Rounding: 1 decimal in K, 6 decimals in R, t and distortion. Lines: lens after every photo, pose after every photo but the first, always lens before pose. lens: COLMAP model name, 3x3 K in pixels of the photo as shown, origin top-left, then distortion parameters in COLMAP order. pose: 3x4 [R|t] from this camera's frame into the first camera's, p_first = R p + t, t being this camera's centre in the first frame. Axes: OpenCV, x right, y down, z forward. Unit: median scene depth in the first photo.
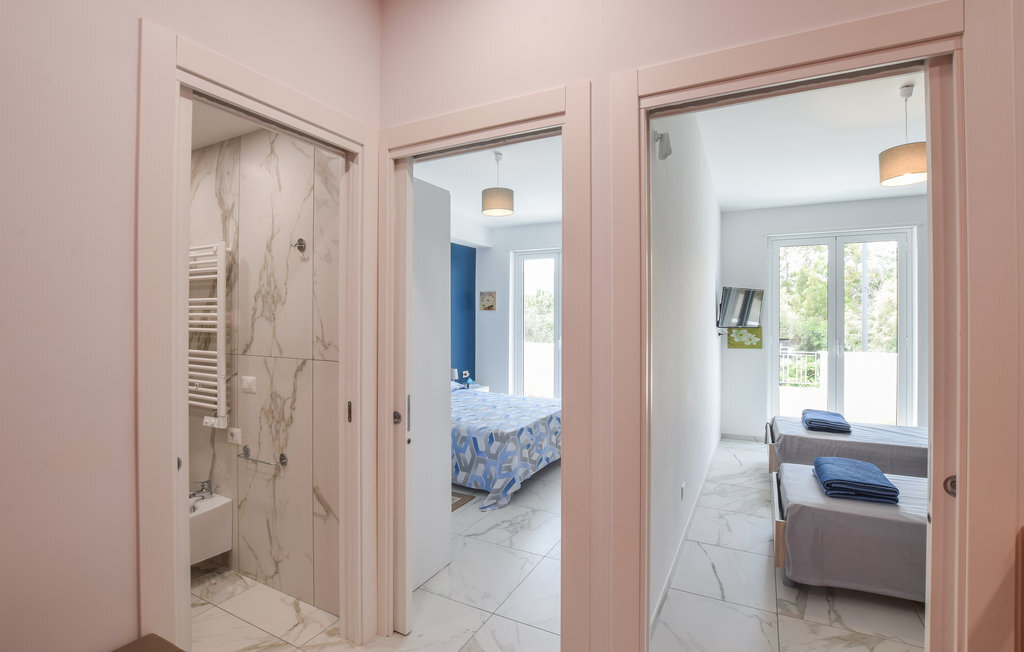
lens RADIAL K [[485.7, 0, 509.0], [0, 485.7, 324.8], [0, 0, 1]] dist [-0.004988, -0.000672]
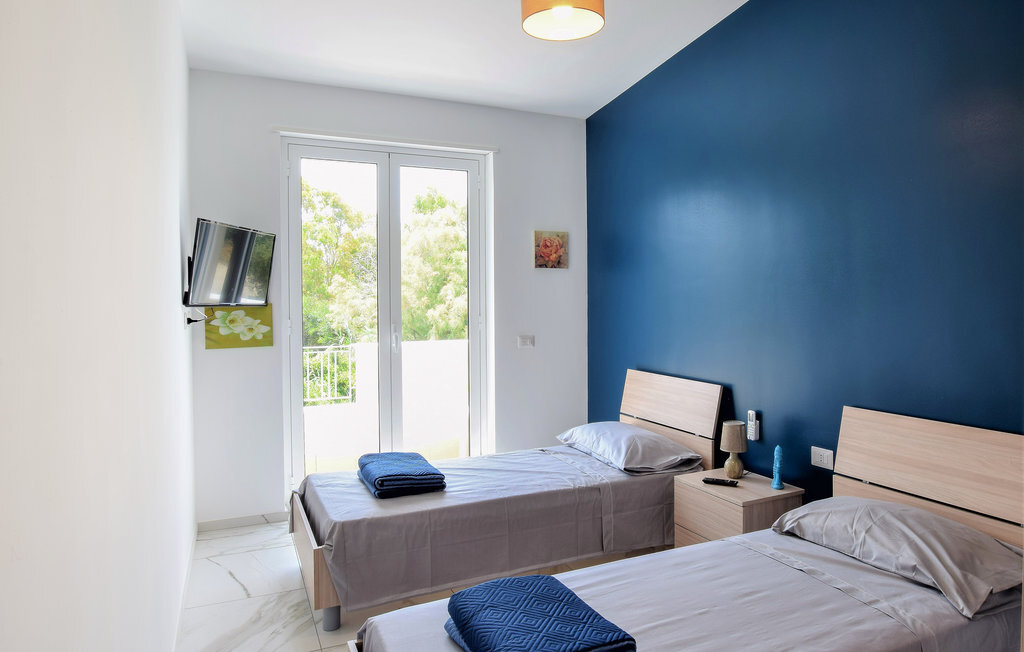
lens RADIAL K [[626.4, 0, 543.4], [0, 626.4, 306.6], [0, 0, 1]] dist [-0.024018, 0.000069]
pose [[0.580383, -0.011878, 0.814257, 0.138414], [0.017096, 0.999851, 0.002400, 0.009833], [-0.814164, 0.012527, 0.580500, 0.362784]]
